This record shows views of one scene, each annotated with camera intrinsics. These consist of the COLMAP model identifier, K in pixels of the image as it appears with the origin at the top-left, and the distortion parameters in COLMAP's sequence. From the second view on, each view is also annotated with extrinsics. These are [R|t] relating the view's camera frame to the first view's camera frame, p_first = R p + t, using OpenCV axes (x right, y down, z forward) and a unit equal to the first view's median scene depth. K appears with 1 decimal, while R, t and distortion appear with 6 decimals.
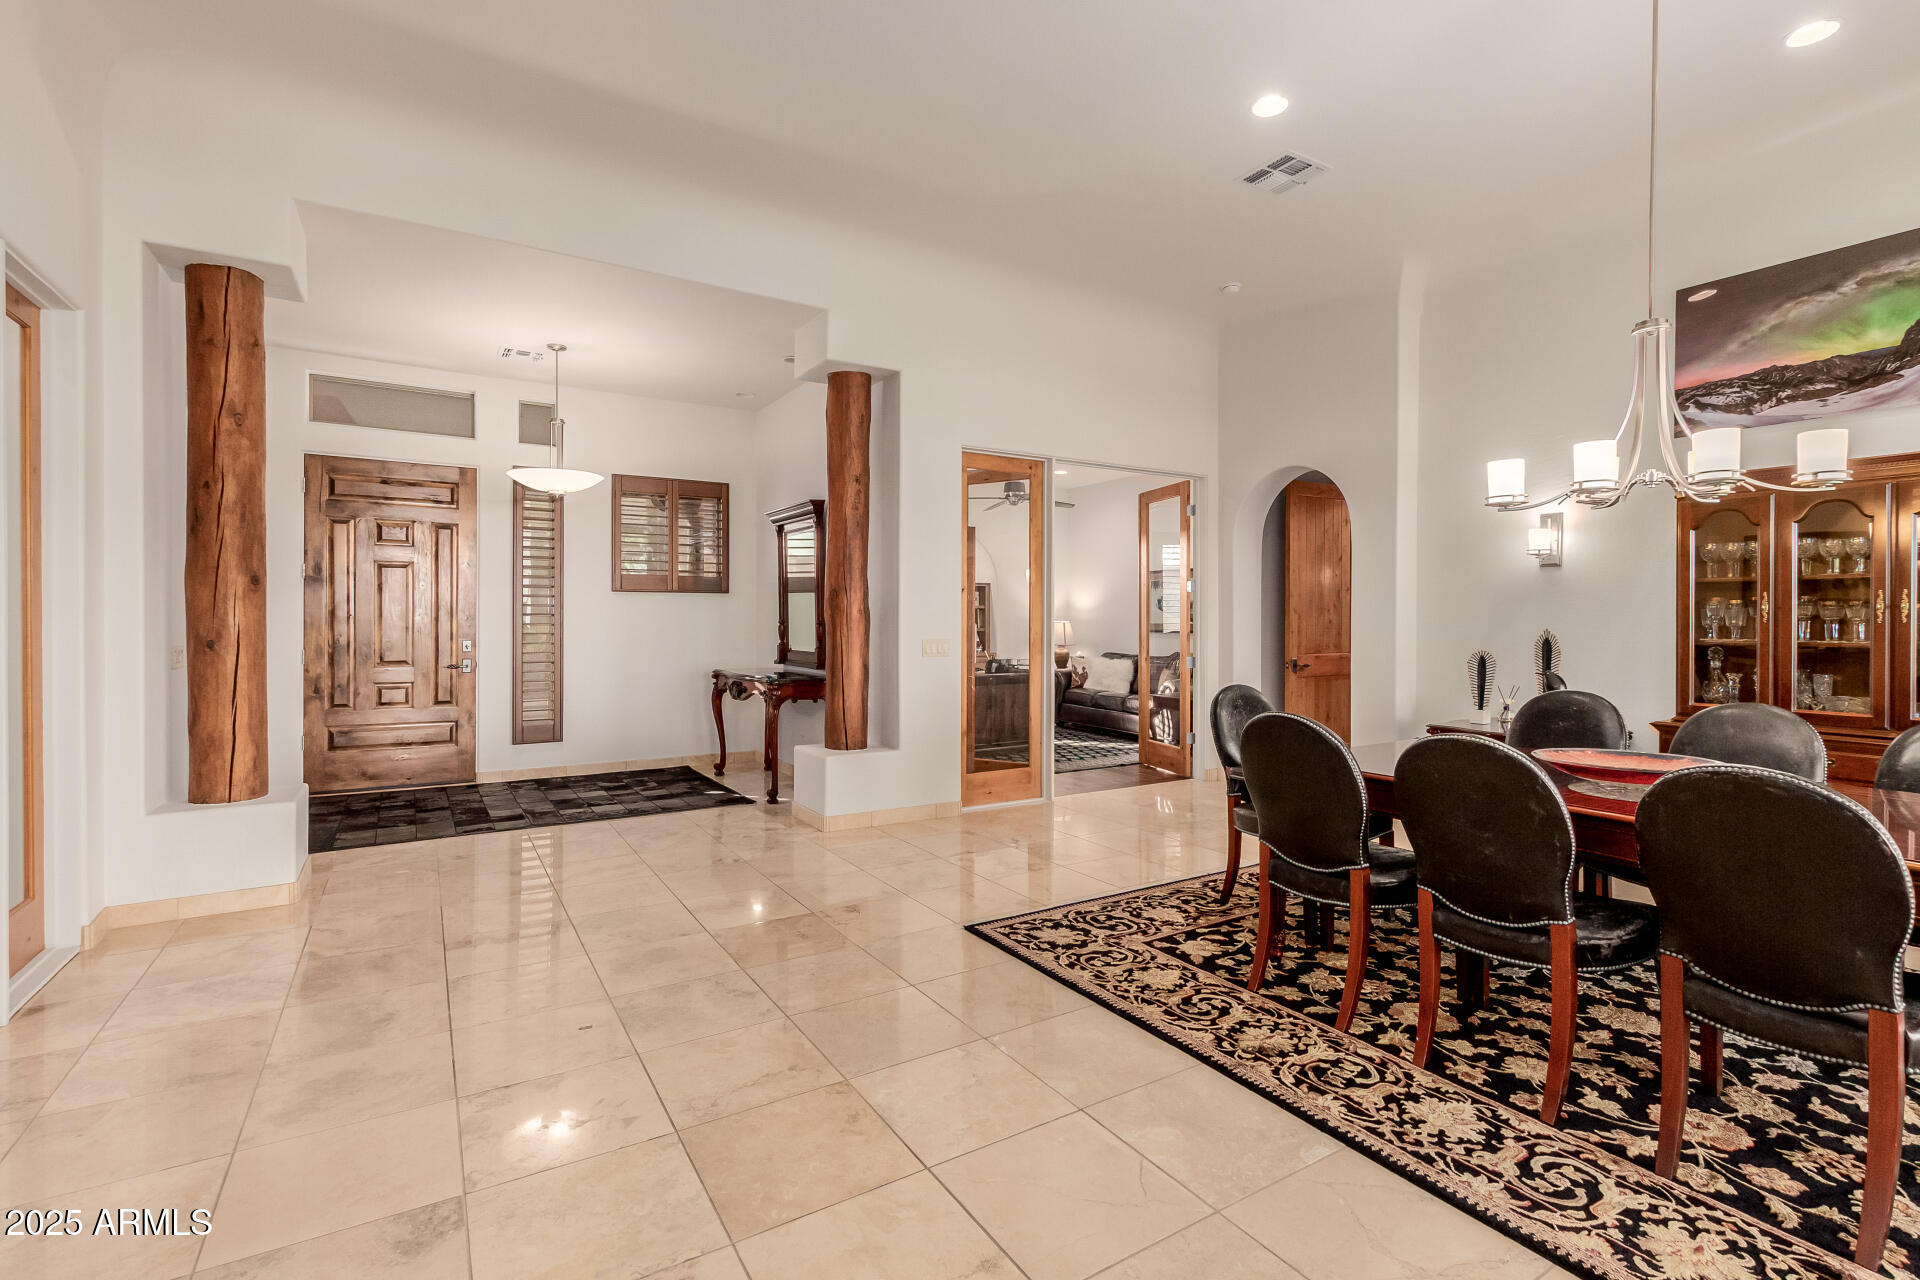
lens RADIAL K [[874.8, 0, 954.4], [0, 874.8, 624.8], [0, 0, 1]] dist [0.000063, -0.000633]
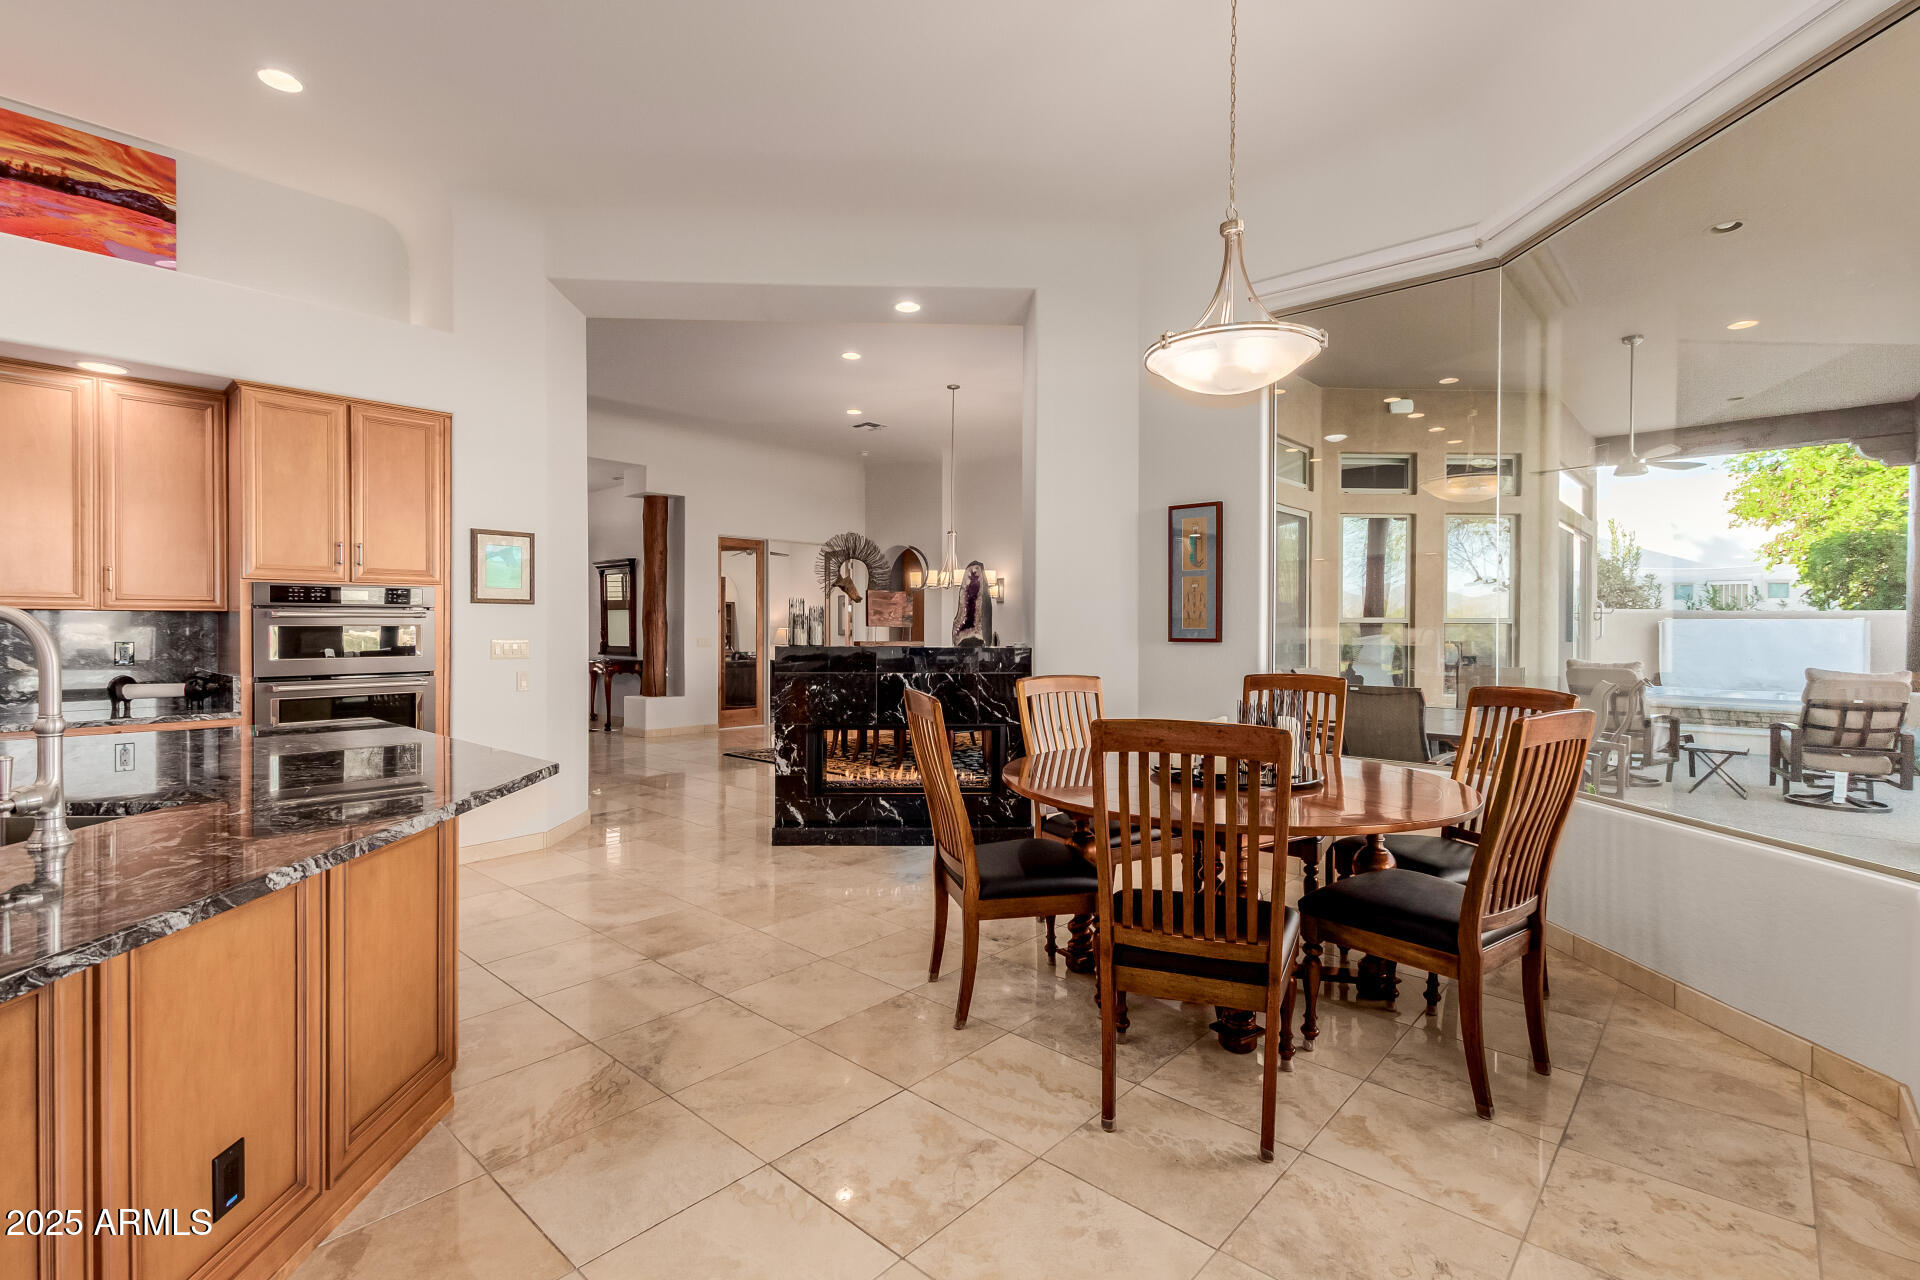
lens RADIAL K [[874.8, 0, 954.4], [0, 874.8, 624.8], [0, 0, 1]] dist [0.000063, -0.000633]
pose [[0.960177, -0.001919, 0.279387, -0.030203], [0.003339, 0.999984, -0.004608, -0.001685], [-0.279374, 0.005358, 0.960167, -0.966084]]
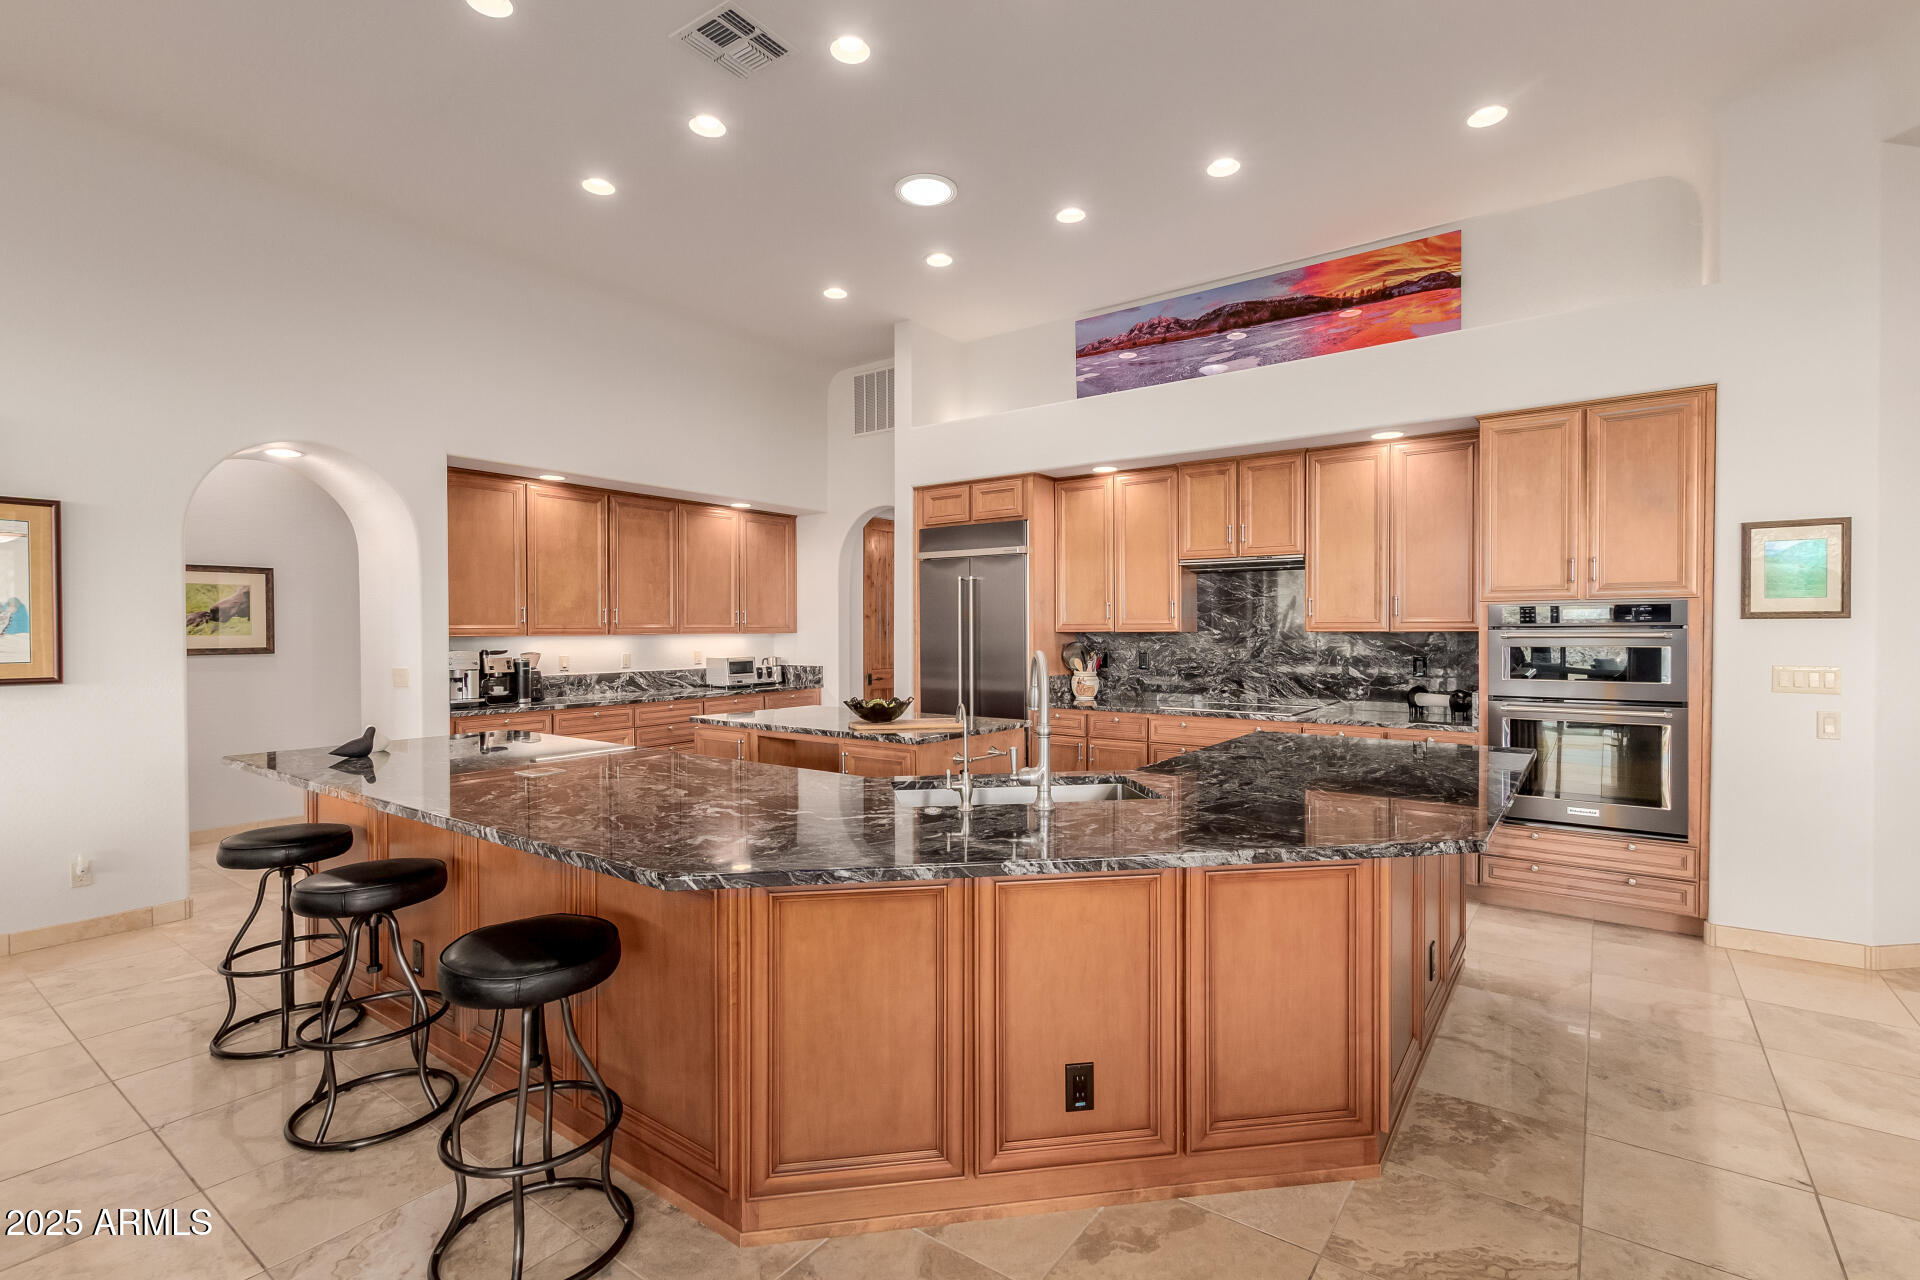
lens RADIAL K [[873.4, 0, 966.4], [0, 873.4, 636.8], [0, 0, 1]] dist [-0.000225, -0.000322]
pose [[0.381656, 0.002549, -0.924301, 0.140541], [0.002715, 0.999989, 0.003879, -0.018166], [0.924300, -0.003990, 0.381645, -0.823108]]
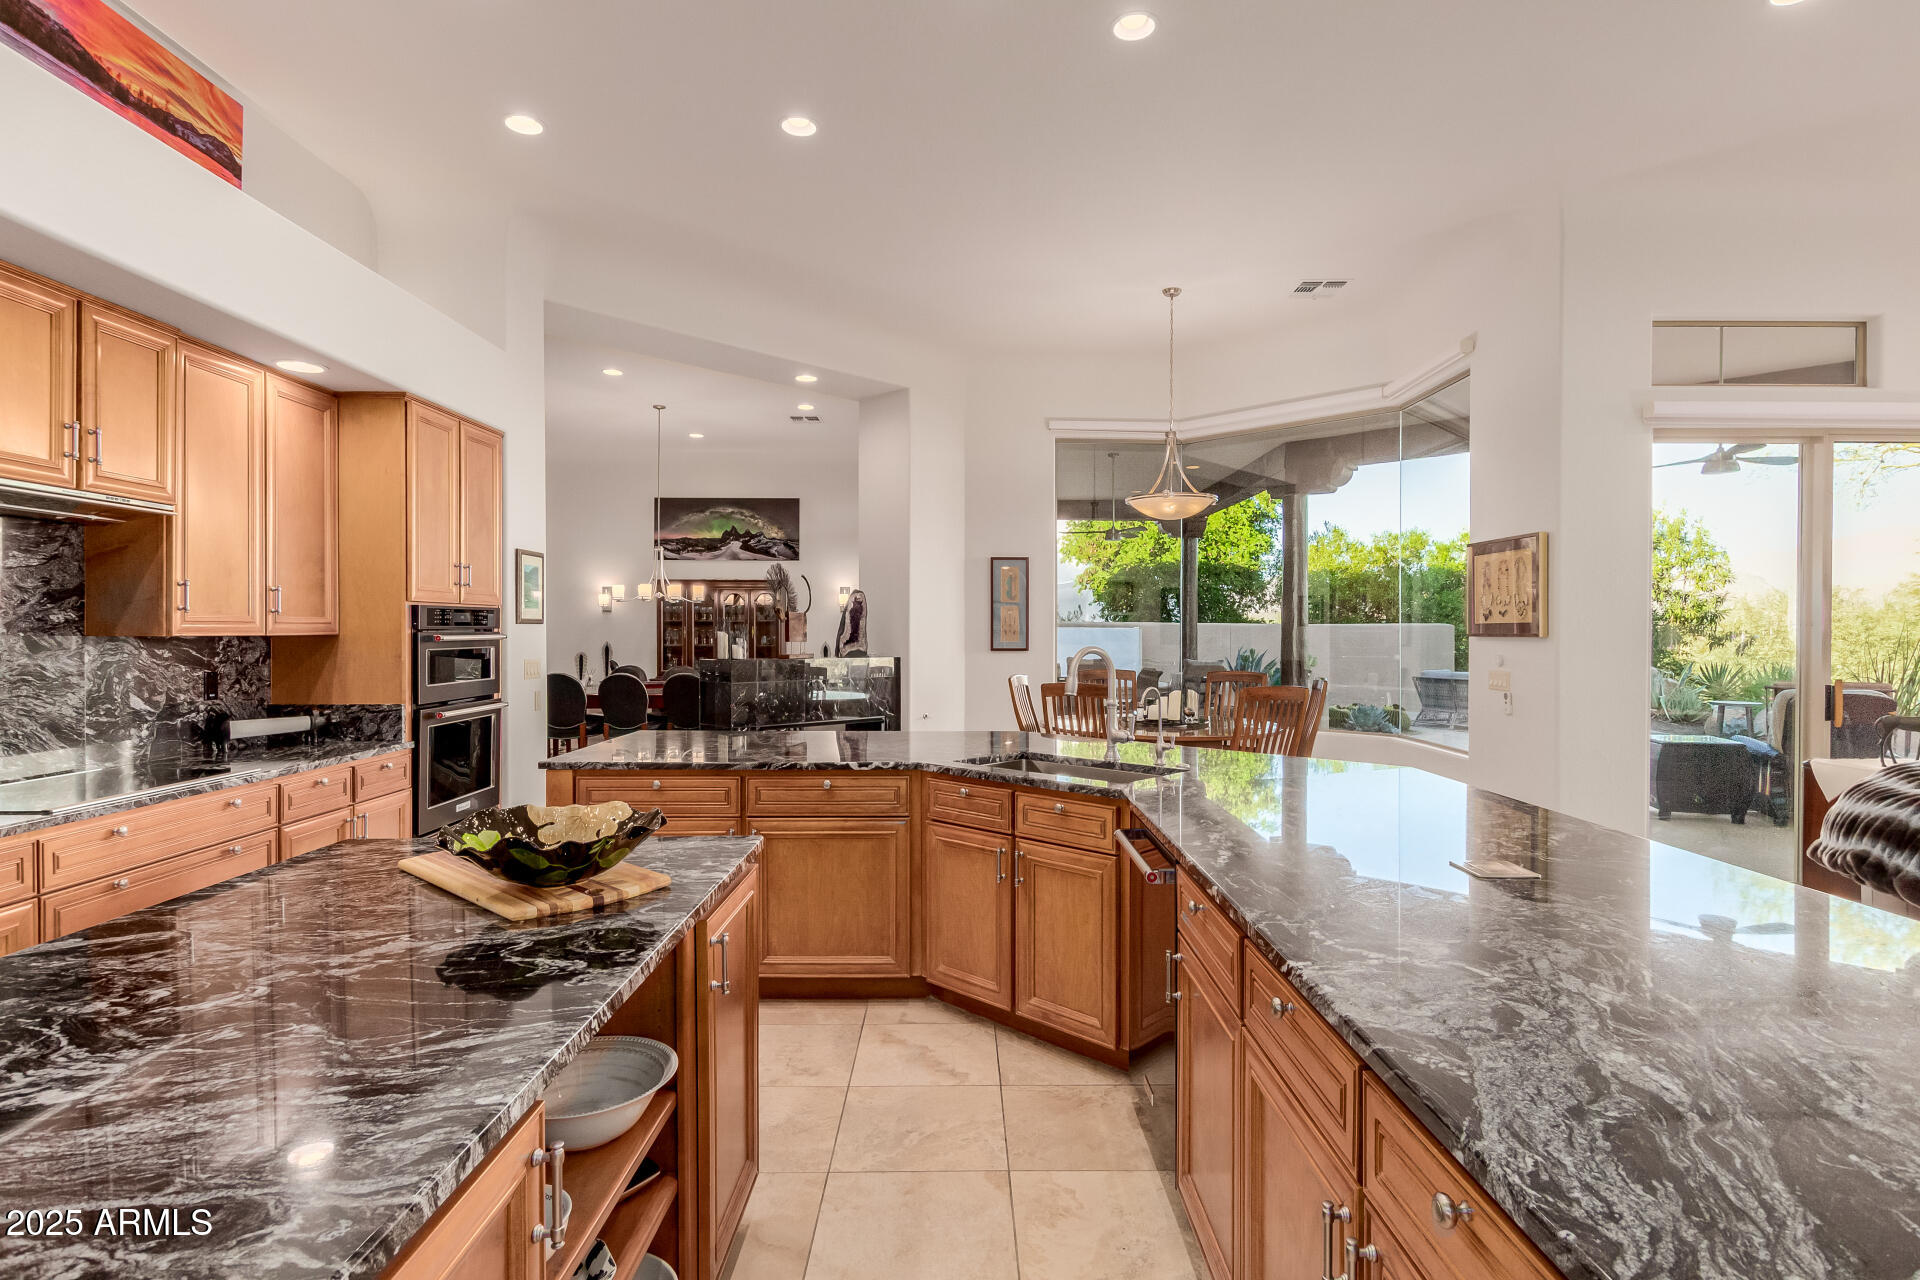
lens RADIAL K [[968.7, 0, 960.4], [0, 968.7, 630.6], [0, 0, 1]] dist [-0.000666, -0.000256]
pose [[0.518810, -0.005033, 0.854875, -0.812723], [0.004903, 0.999984, 0.002912, -0.021769], [-0.854876, 0.002681, 0.518826, -0.876500]]
